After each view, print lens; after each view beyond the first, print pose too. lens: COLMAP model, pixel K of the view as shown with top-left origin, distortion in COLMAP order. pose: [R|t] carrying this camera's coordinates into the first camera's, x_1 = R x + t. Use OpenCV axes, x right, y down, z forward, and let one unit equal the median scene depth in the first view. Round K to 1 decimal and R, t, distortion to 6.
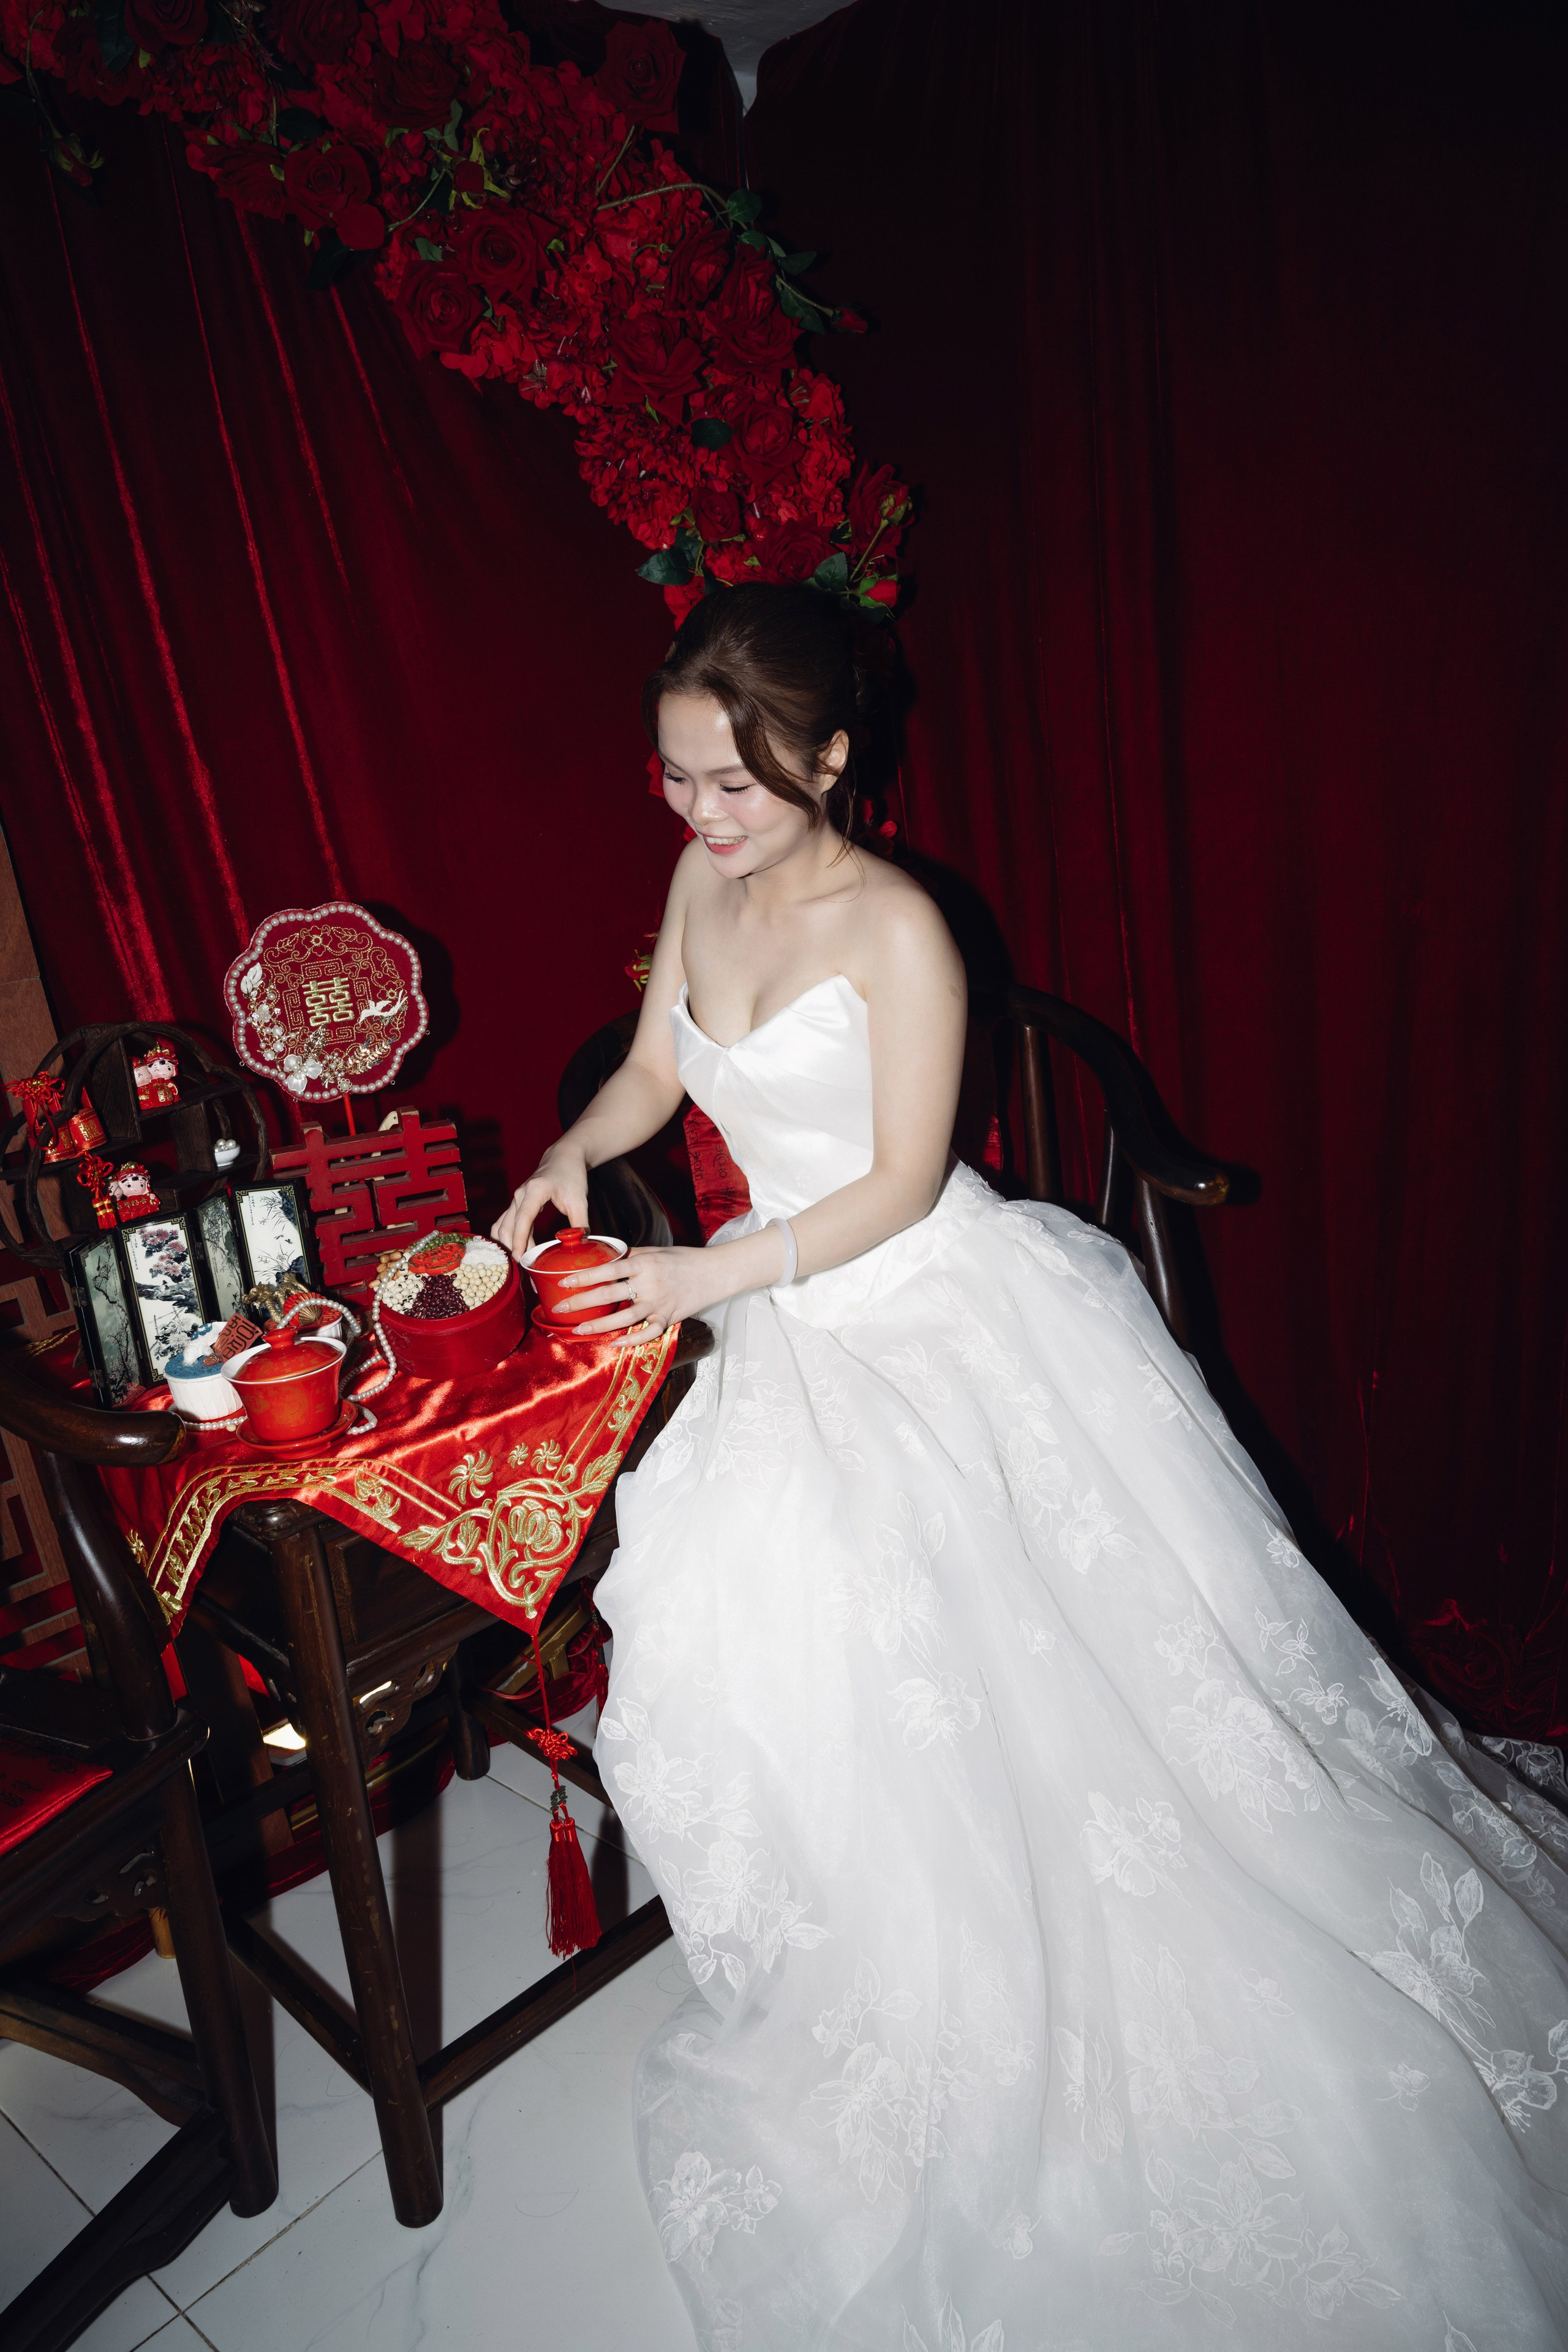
lens RADIAL K [[1648.1, 0, 779.1], [0, 1648.1, 1183.8], [0, 0, 1]] dist [-0.006164, 0.007031]
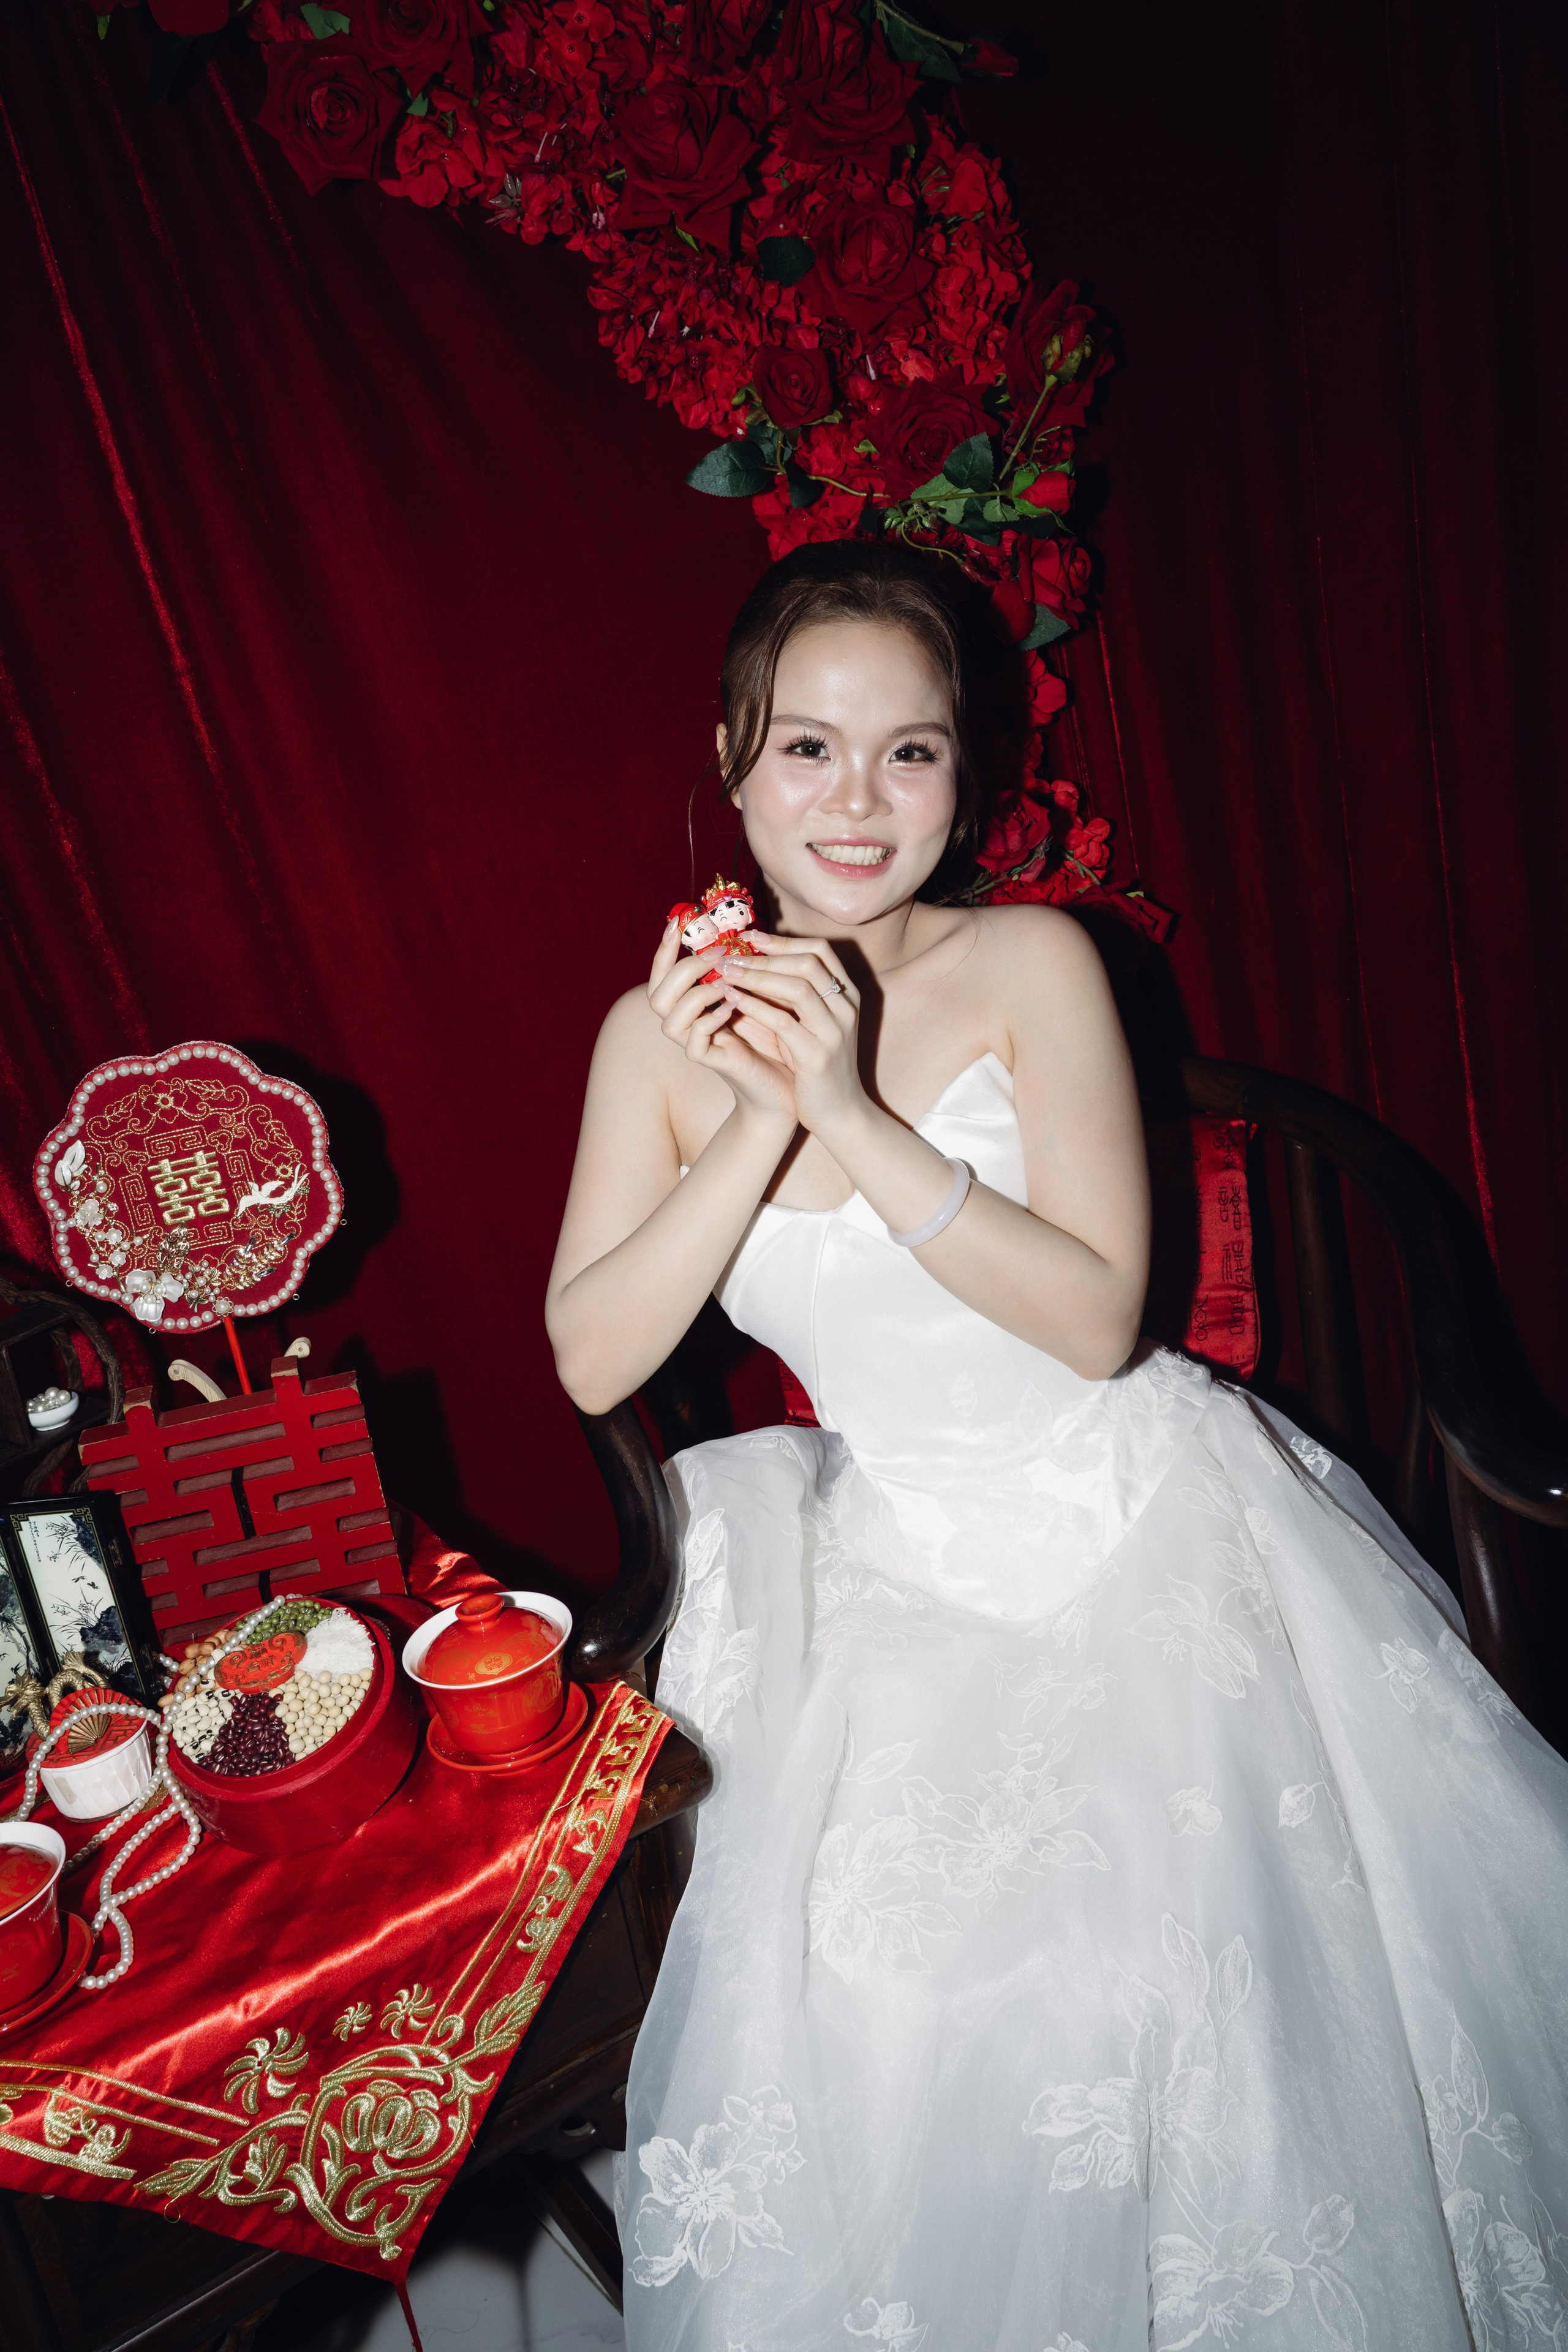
lens RADIAL K [[1917.3, 0, 800.0], [0, 1917.3, 1175.1], [0, 0, 1]] dist [-0.006589, 0.005624]
pose [[0.983949, -0.005316, -0.178372, 0.113758], [0.014181, 0.998724, 0.048463, -0.153243], [0.177887, -0.050215, 0.982769, 0.280810]]
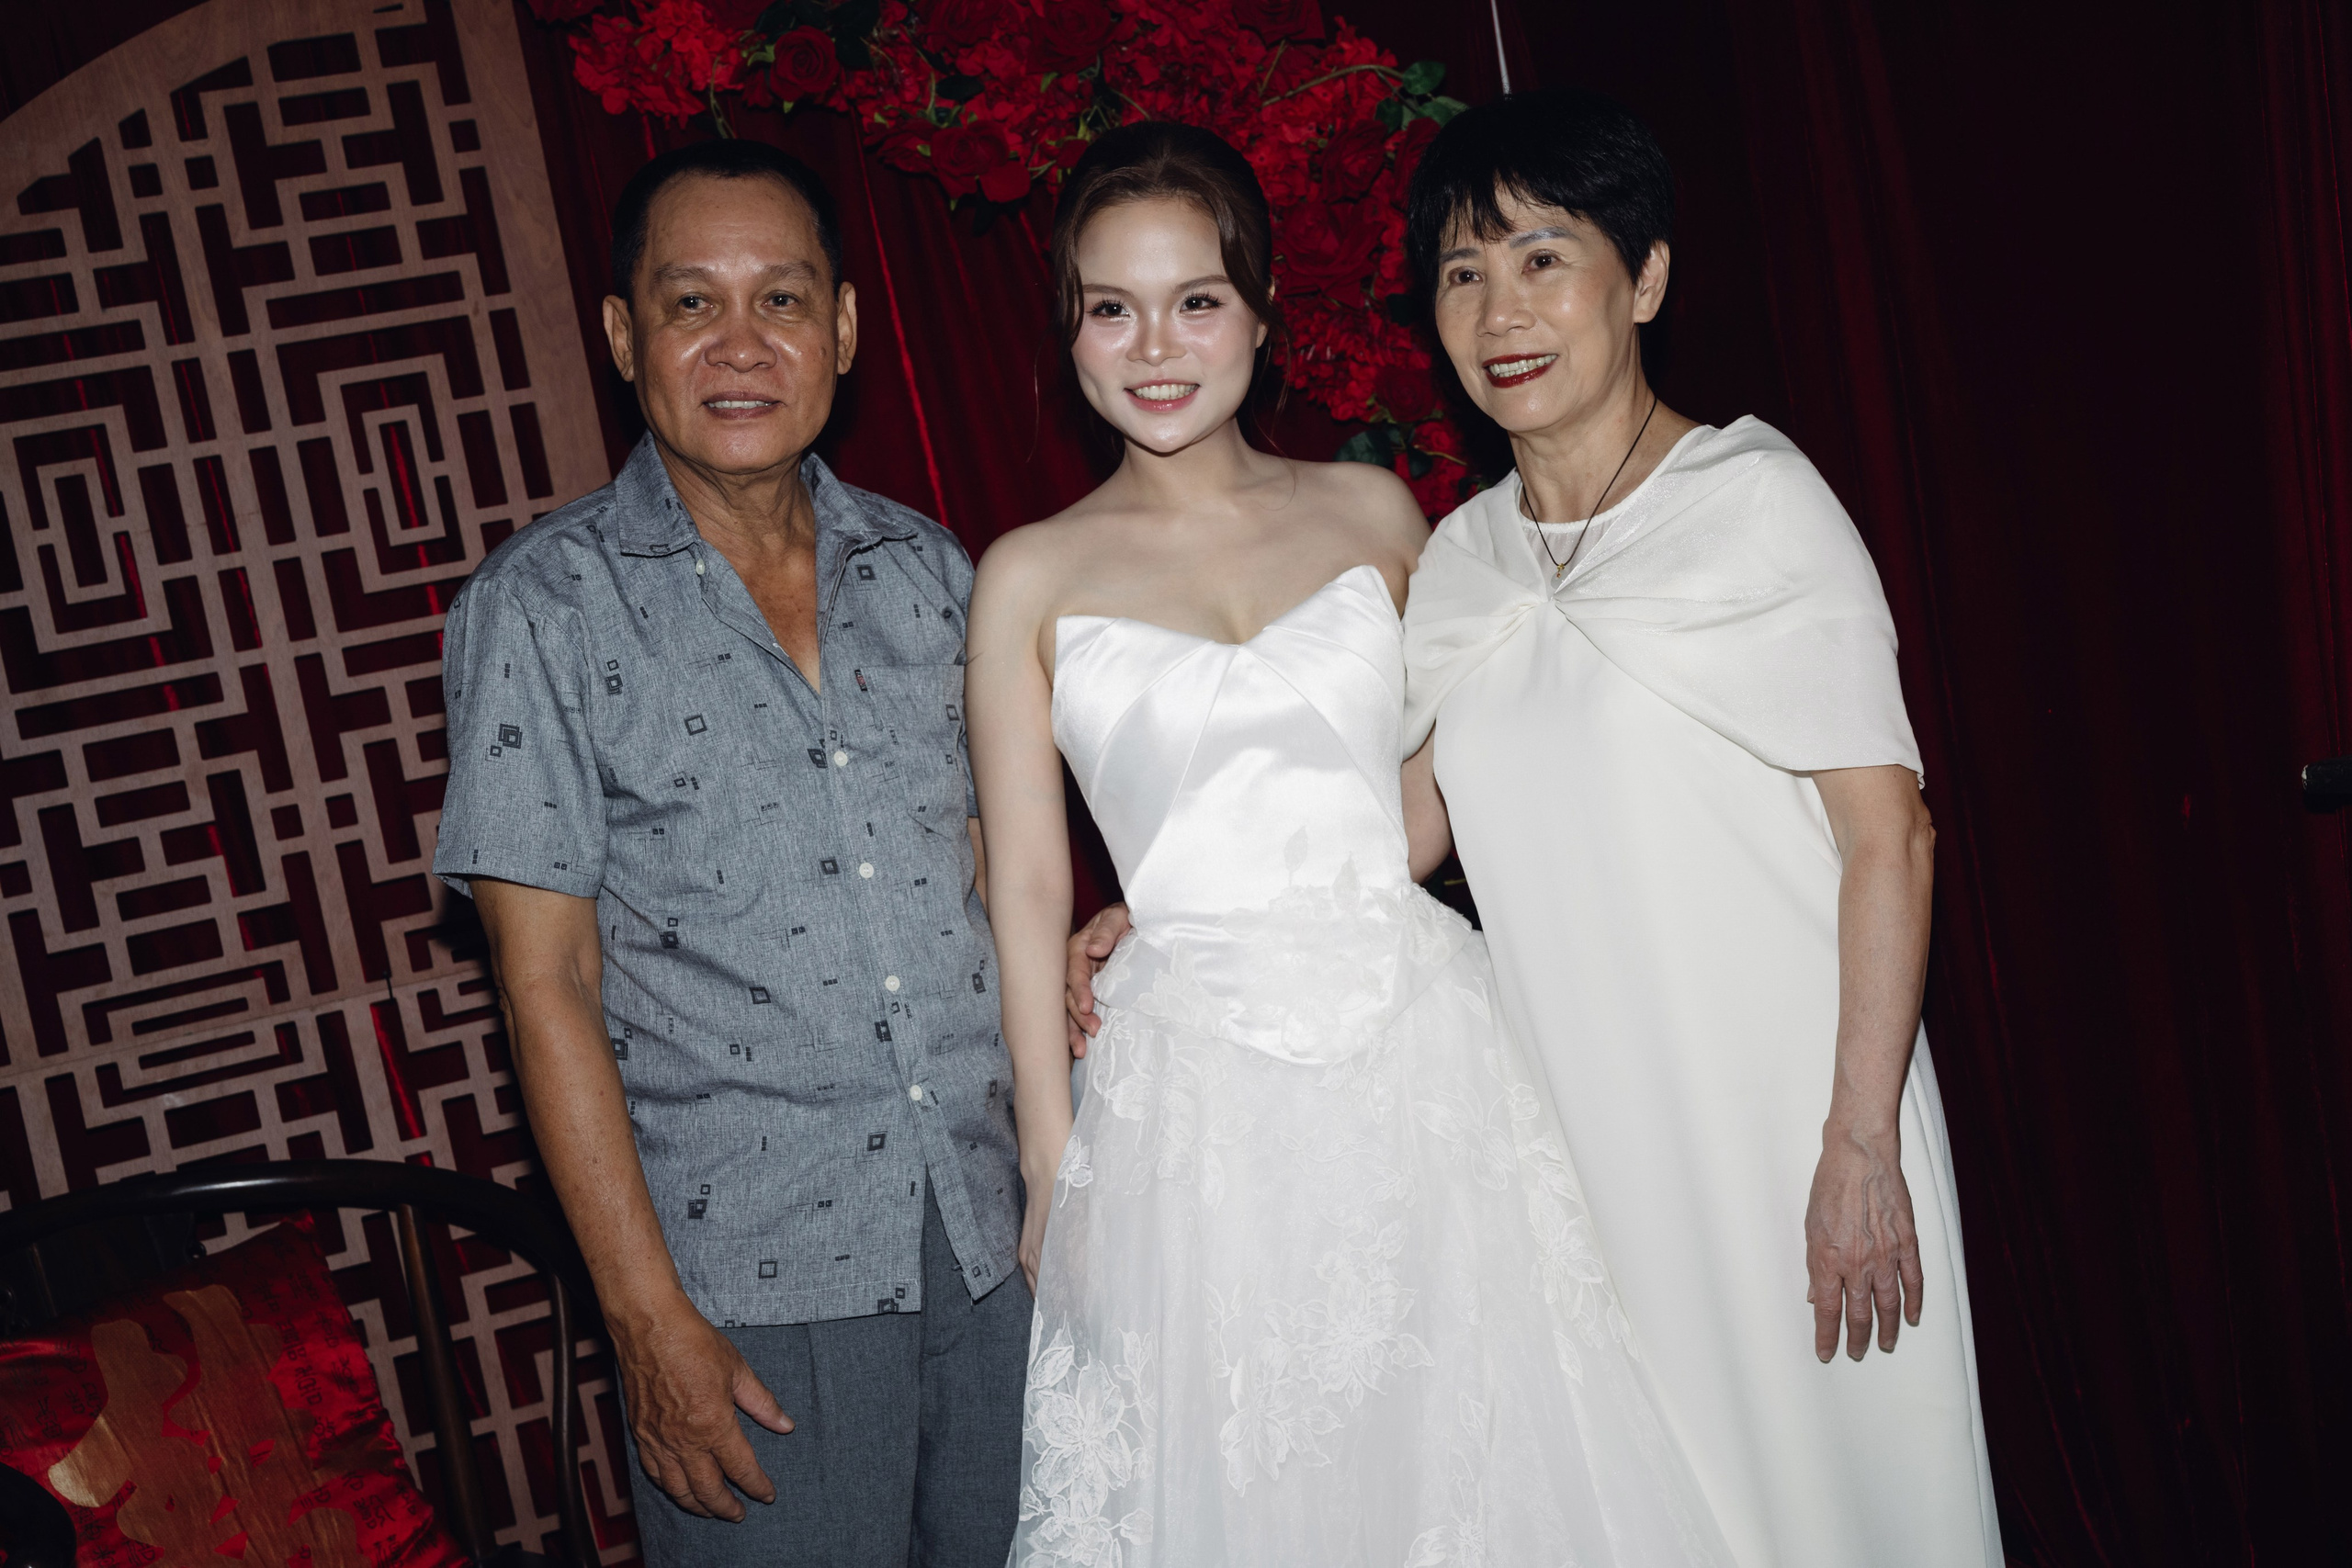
lens RADIAL K [[3070.2, 0, 1143.5], [0, 3070.2, 798.3], [0, 0, 1]] dist [0.010710, 0.010549]
pose [[0.928274, -0.029254, -0.370745, 0.519585], [-0.026456, 0.989181, -0.144293, 0.069139], [0.370955, 0.143752, 0.917457, -0.660240]]
